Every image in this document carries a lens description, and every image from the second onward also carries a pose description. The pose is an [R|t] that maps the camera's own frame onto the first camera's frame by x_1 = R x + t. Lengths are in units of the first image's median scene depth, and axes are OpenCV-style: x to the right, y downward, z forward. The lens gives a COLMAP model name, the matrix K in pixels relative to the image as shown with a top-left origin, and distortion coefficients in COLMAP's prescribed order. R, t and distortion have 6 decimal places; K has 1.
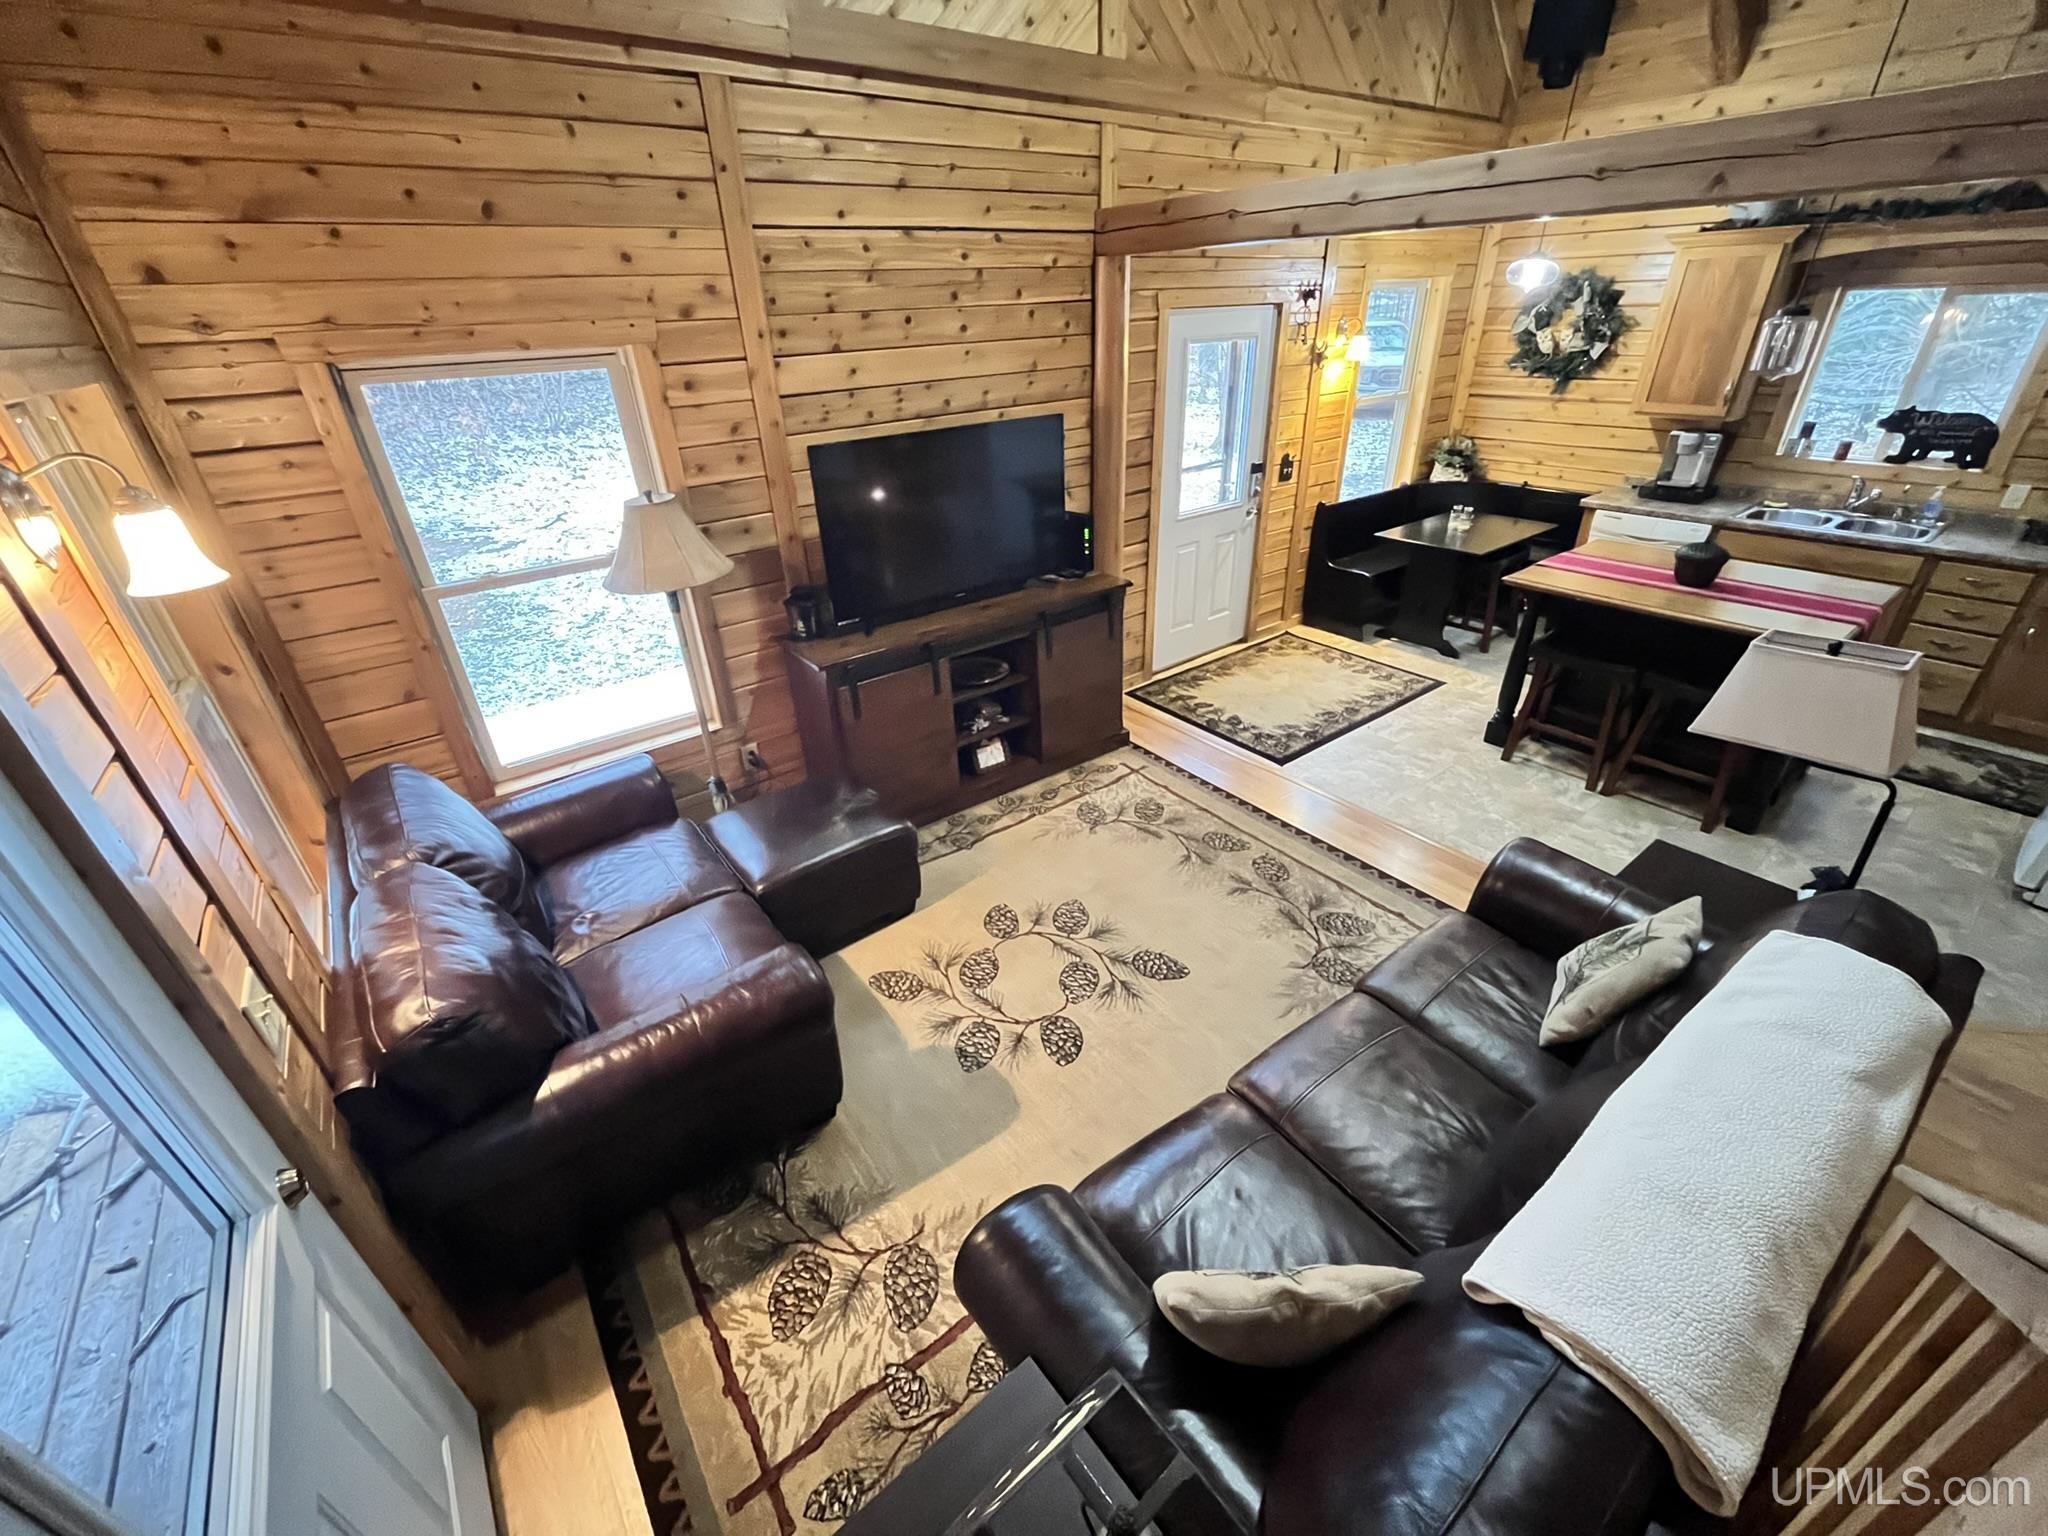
lens RADIAL K [[826.2, 0, 1024.0], [0, 826.2, 768.0], [0, 0, 1]] dist [-0.000109, -0.000294]
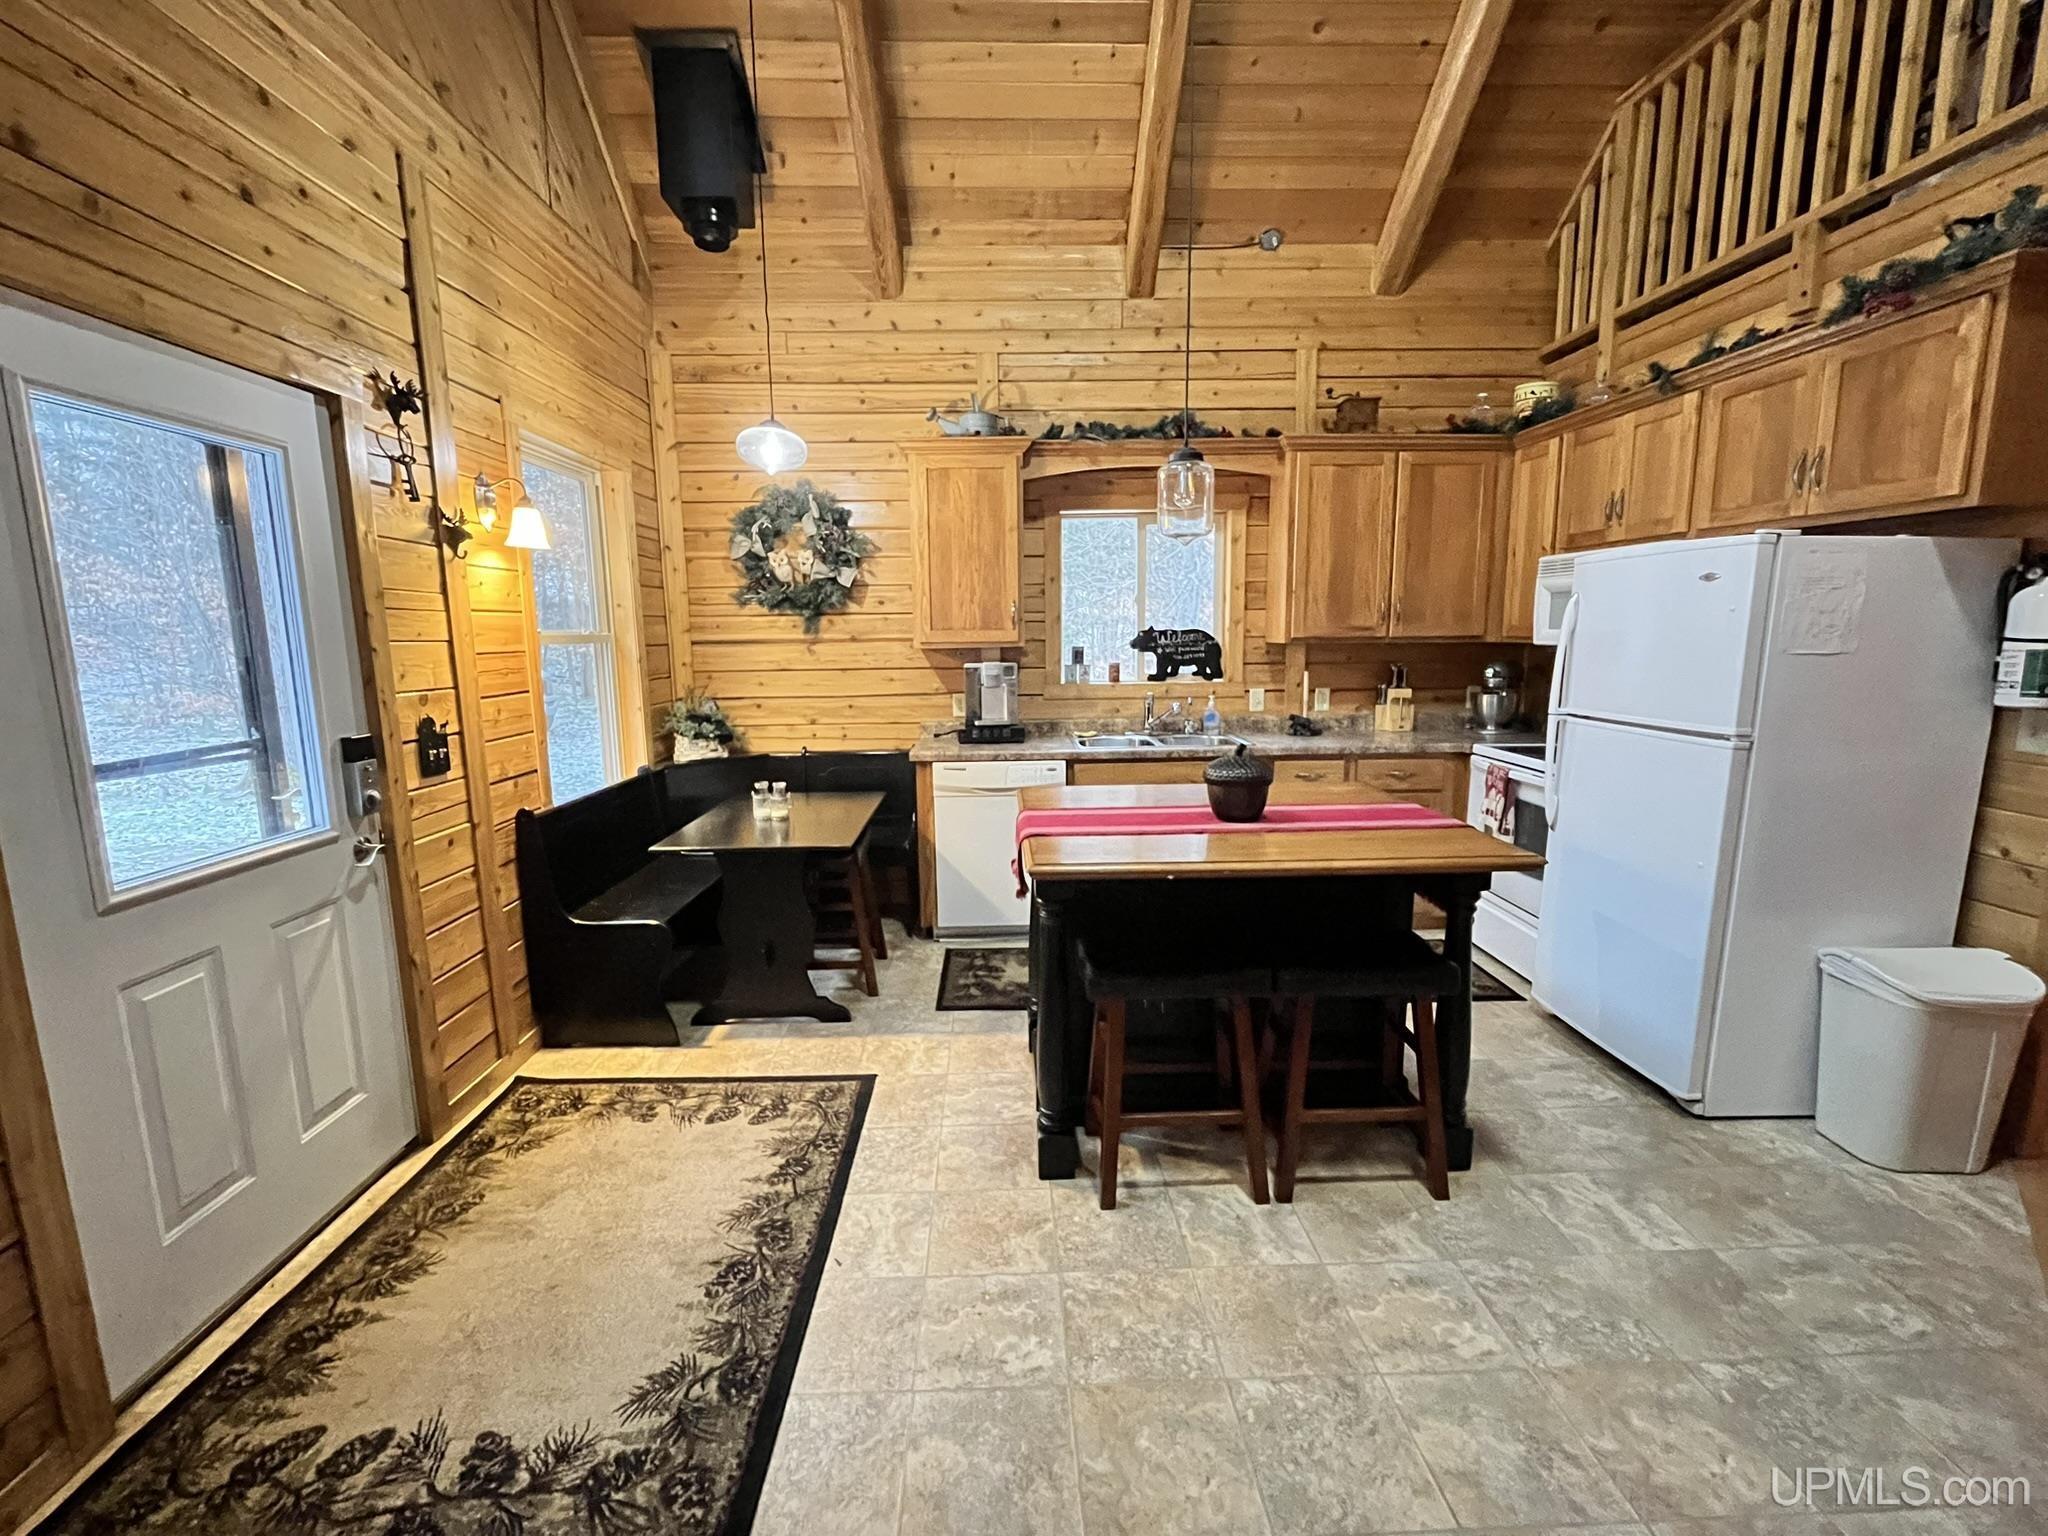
lens RADIAL K [[875.7, 0, 1014.2], [0, 875.7, 768.8], [0, 0, 1]] dist [-0.003631, -0.000766]
pose [[0.593697, -0.100113, 0.798437, 0.121855], [0.387191, 0.905358, -0.174386, -0.144813], [-0.705413, 0.412680, 0.576271, 0.504074]]
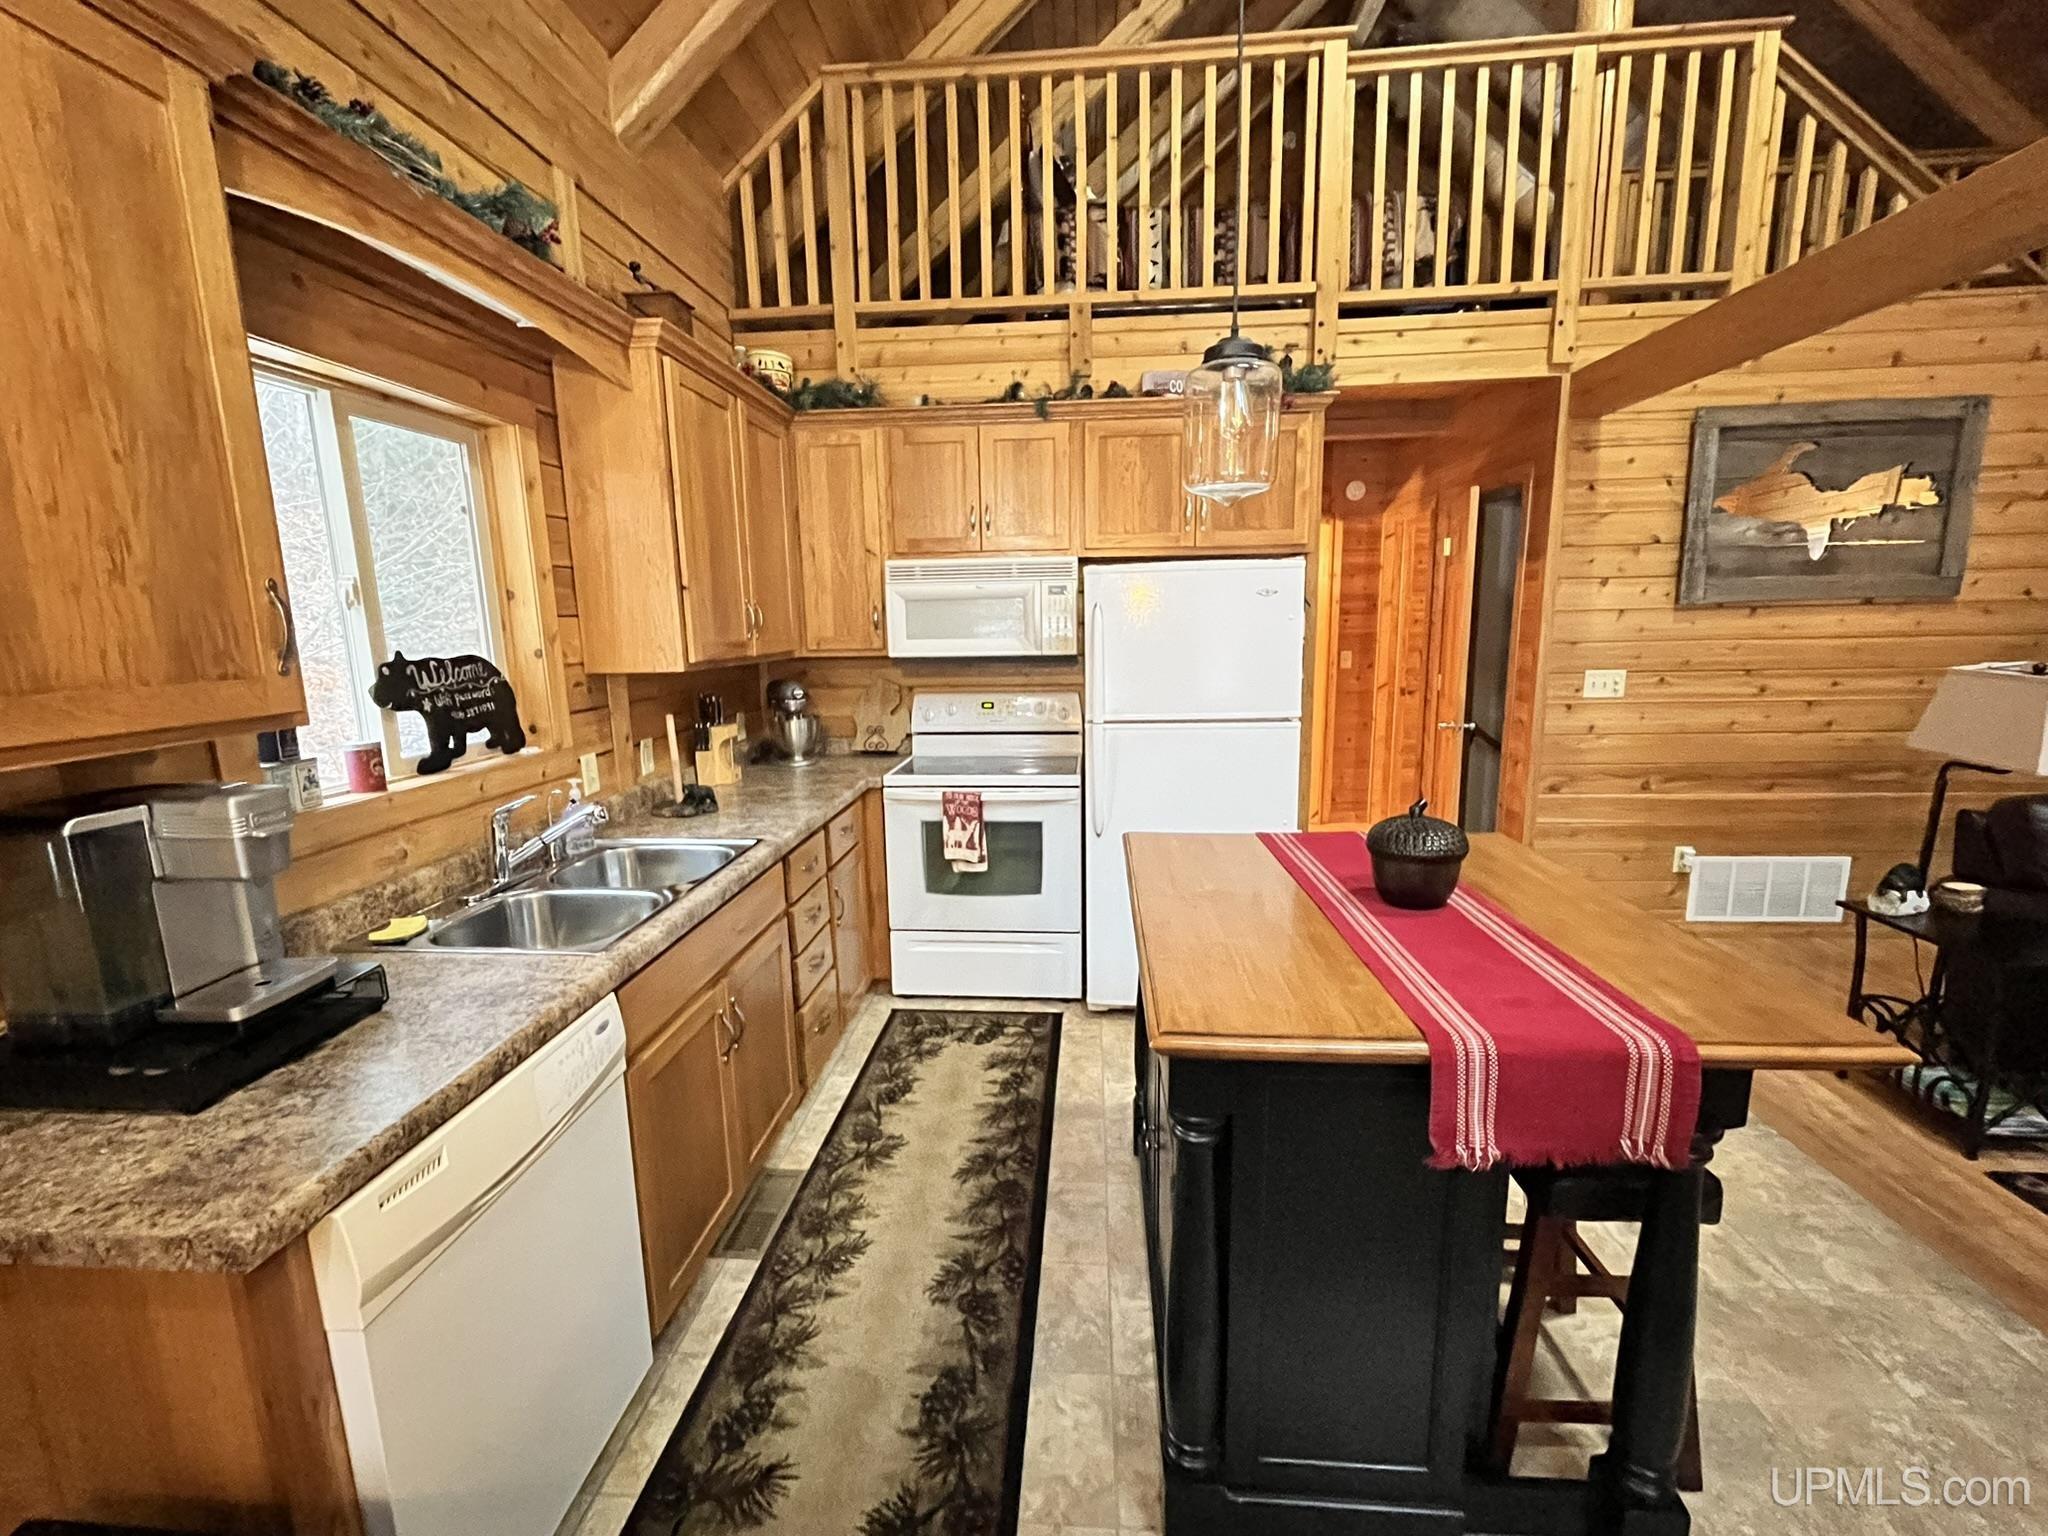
lens RADIAL K [[875.7, 0, 1014.2], [0, 875.7, 768.8], [0, 0, 1]] dist [-0.003631, -0.000766]
pose [[-0.738948, -0.069398, 0.670179, 0.457023], [0.368507, 0.791092, 0.488238, -0.423353], [-0.564056, 0.607748, -0.559002, 0.950319]]
